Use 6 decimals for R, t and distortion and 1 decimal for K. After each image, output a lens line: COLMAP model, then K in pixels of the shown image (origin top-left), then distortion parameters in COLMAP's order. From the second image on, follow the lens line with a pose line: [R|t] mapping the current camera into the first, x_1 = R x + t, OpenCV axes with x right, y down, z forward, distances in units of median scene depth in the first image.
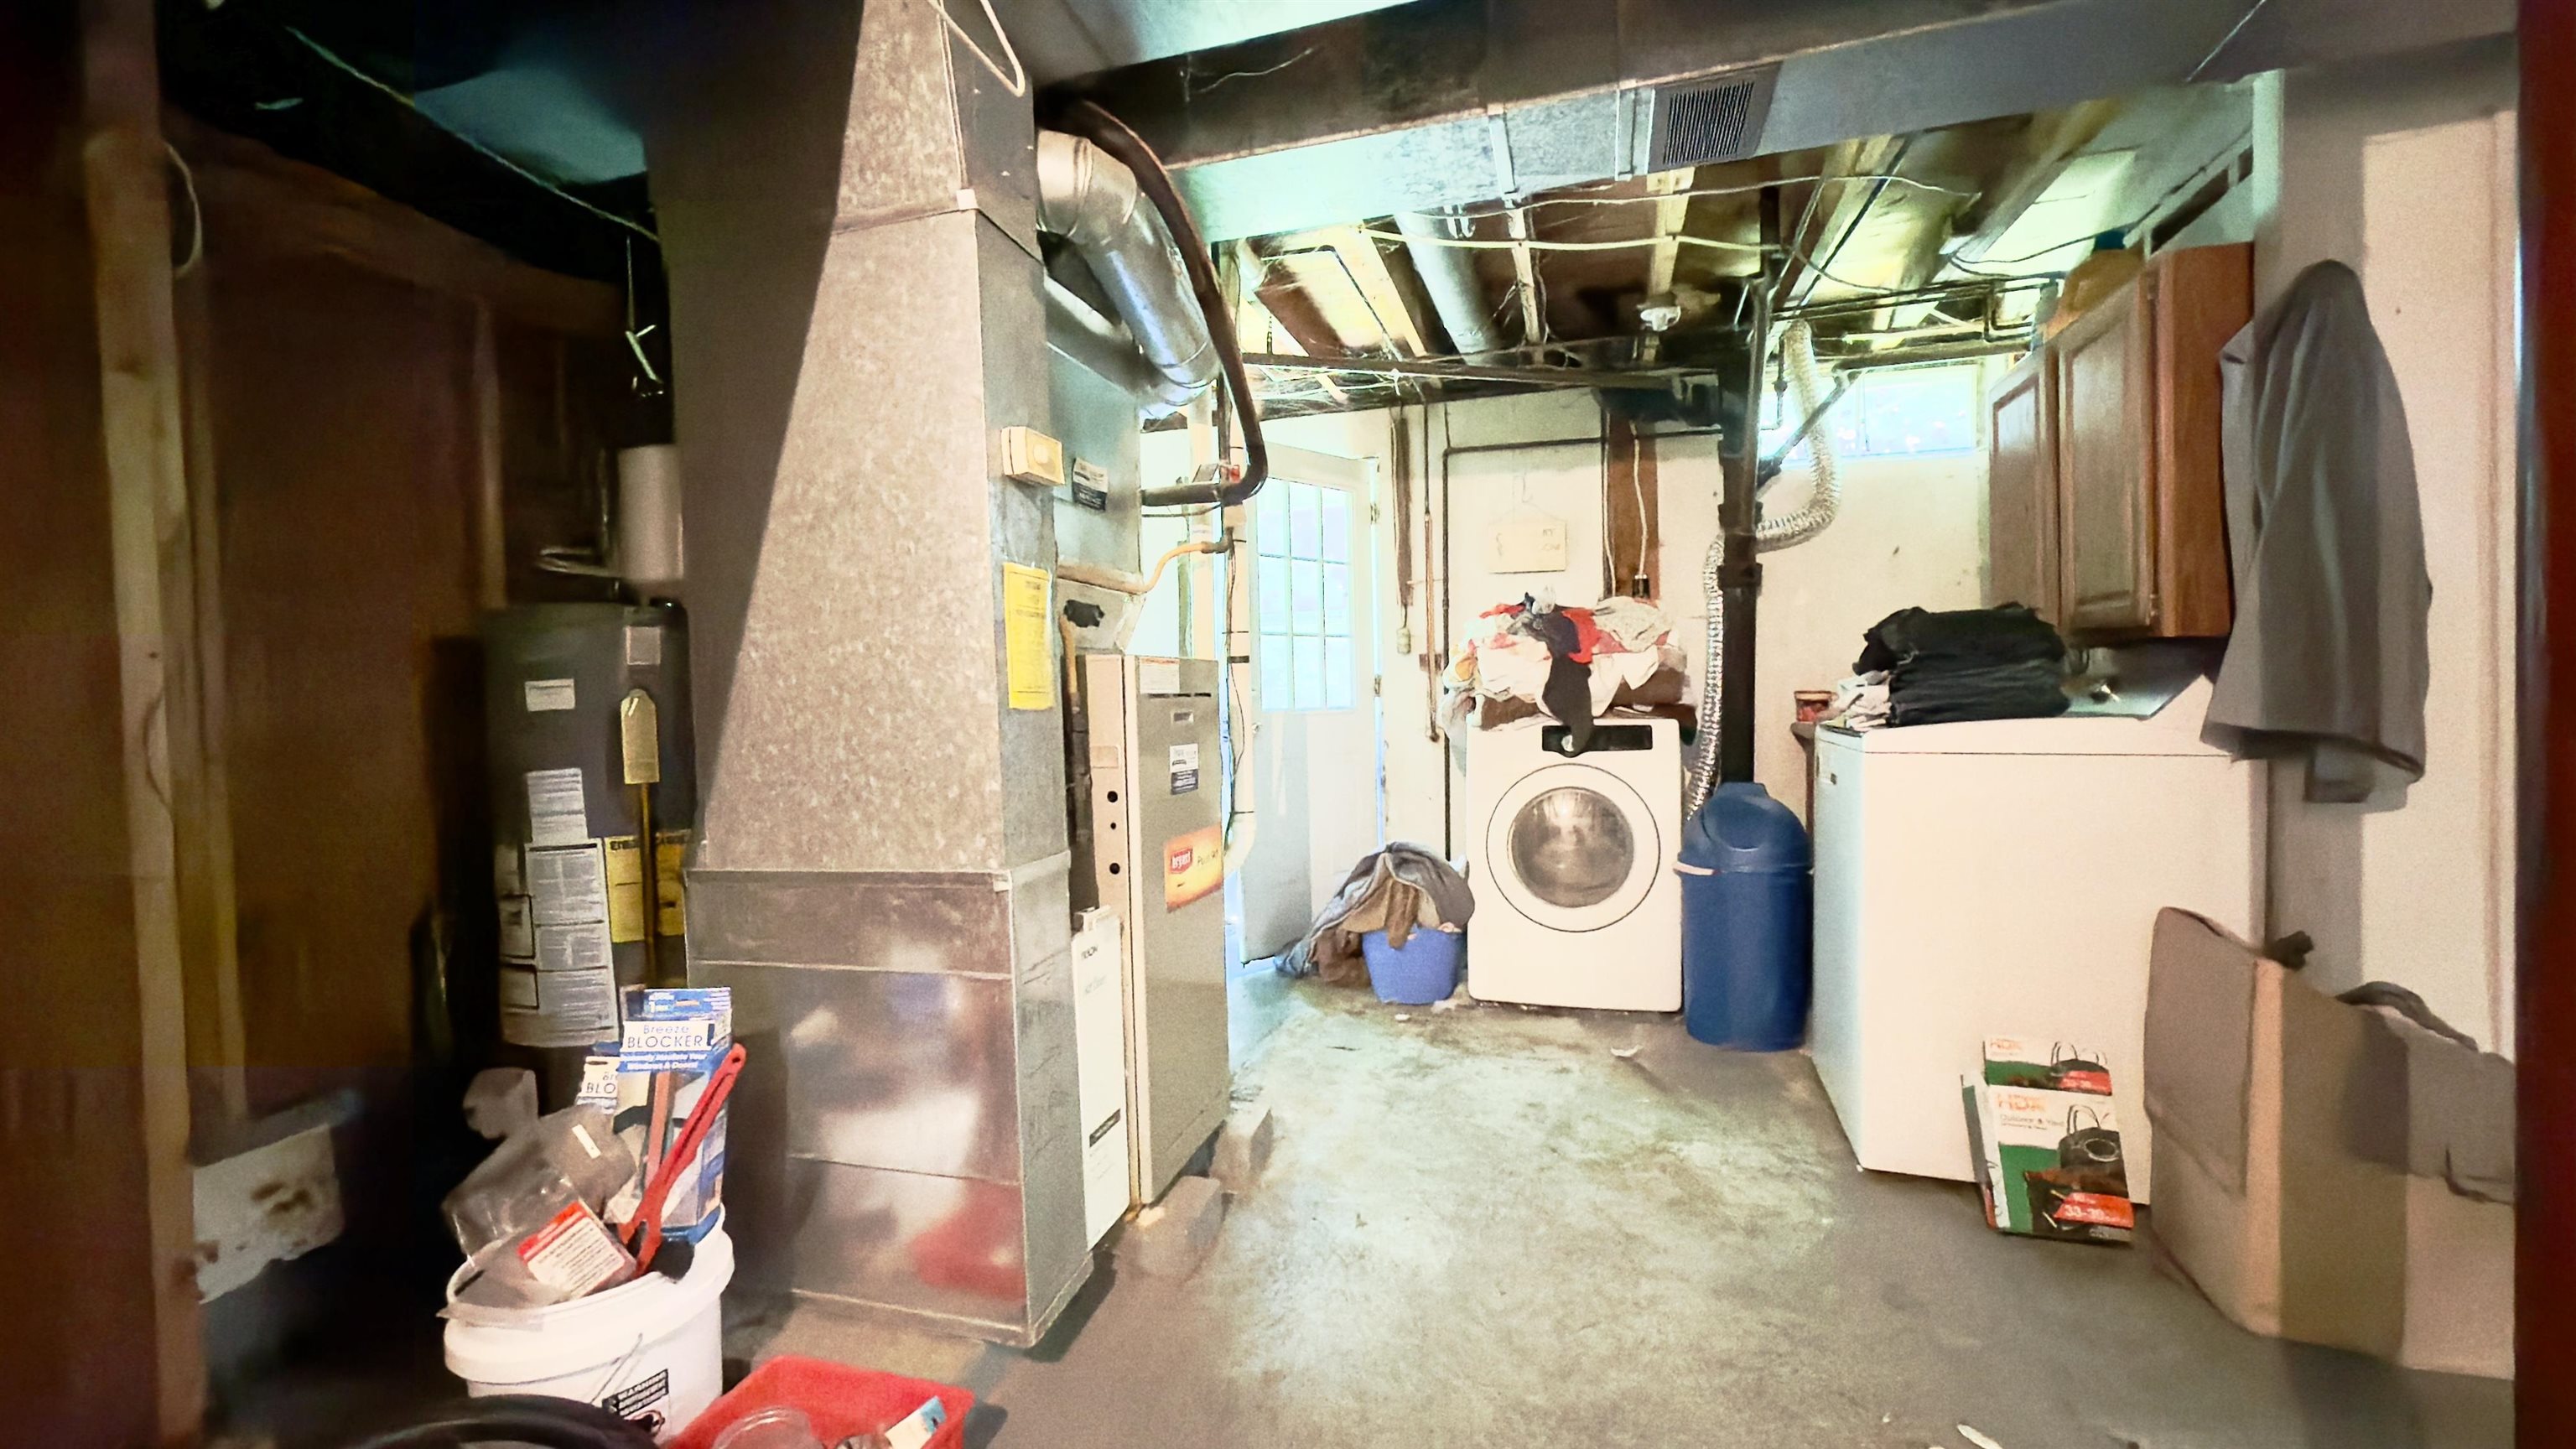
lens RADIAL K [[1024.2, 0, 1288.0], [0, 1024.2, 724.5], [0, 0, 1]] dist [-0.000854, 0.000465]
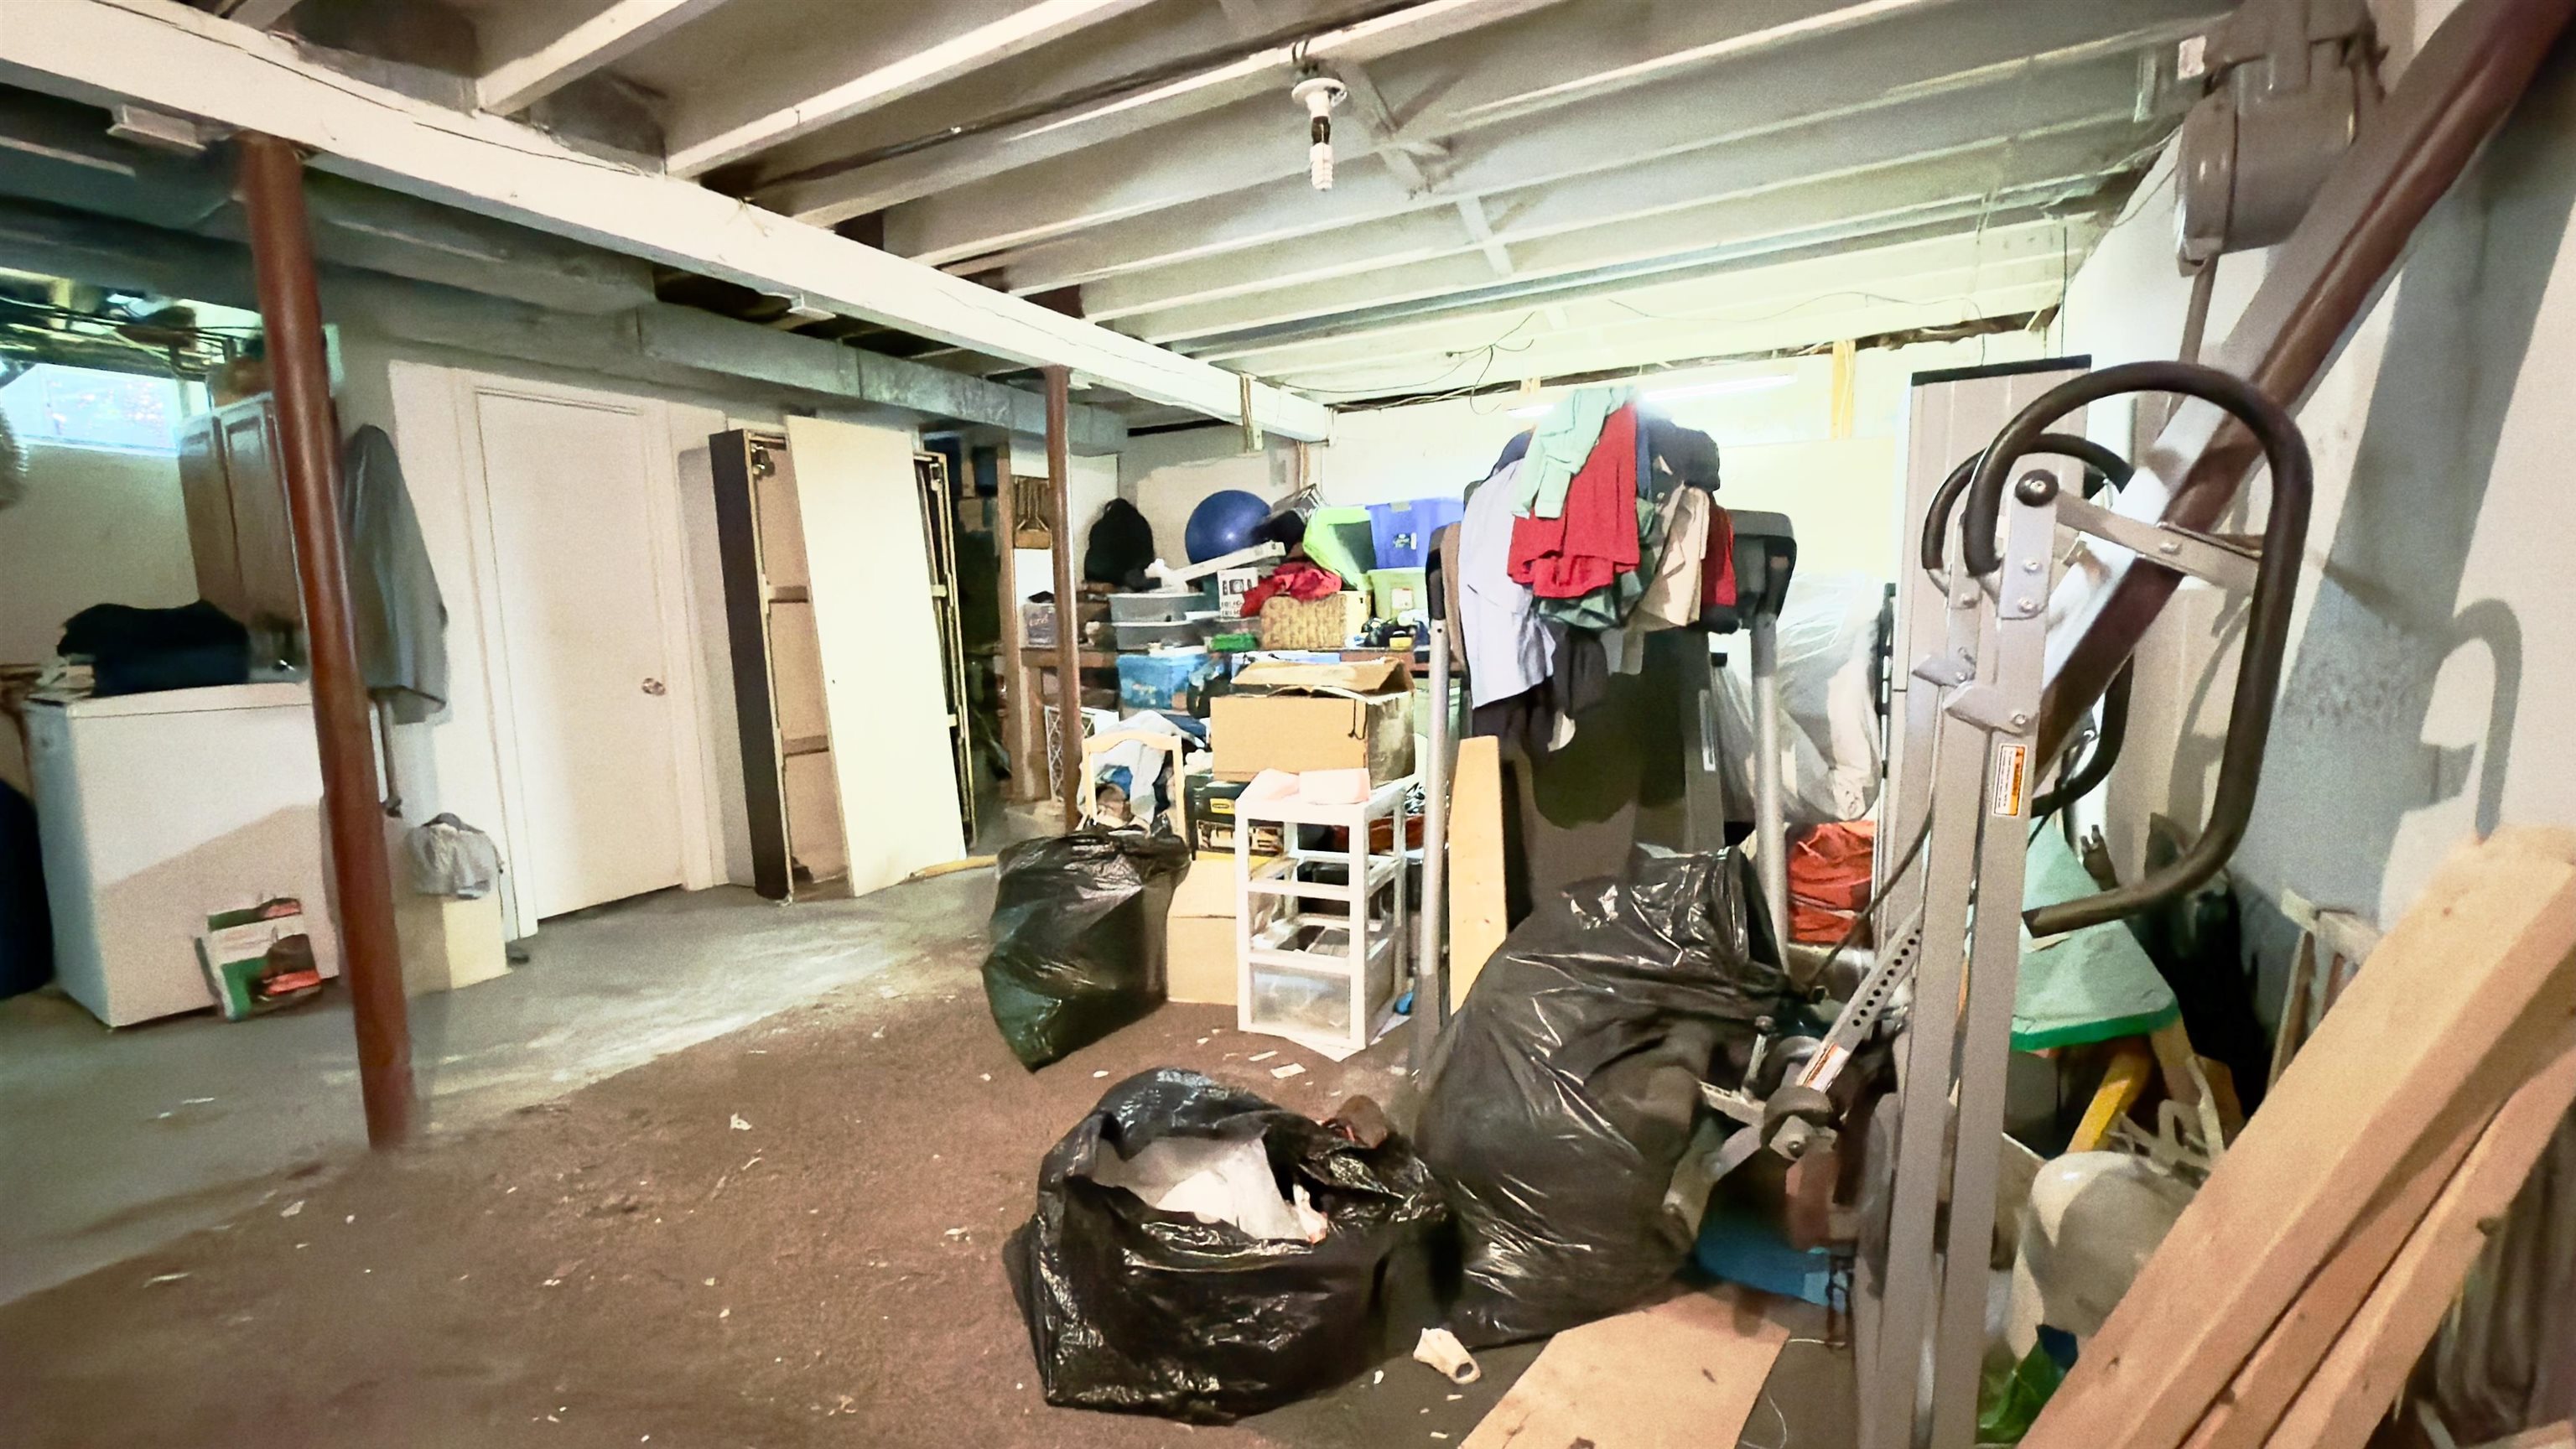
lens RADIAL K [[1024.2, 0, 1288.0], [0, 1024.2, 724.5], [0, 0, 1]] dist [-0.000854, 0.000465]
pose [[0.215560, -0.089634, 0.972368, -0.411868], [0.044192, 0.995653, 0.081984, -0.003381], [-0.975490, 0.025298, 0.218584, -0.886246]]
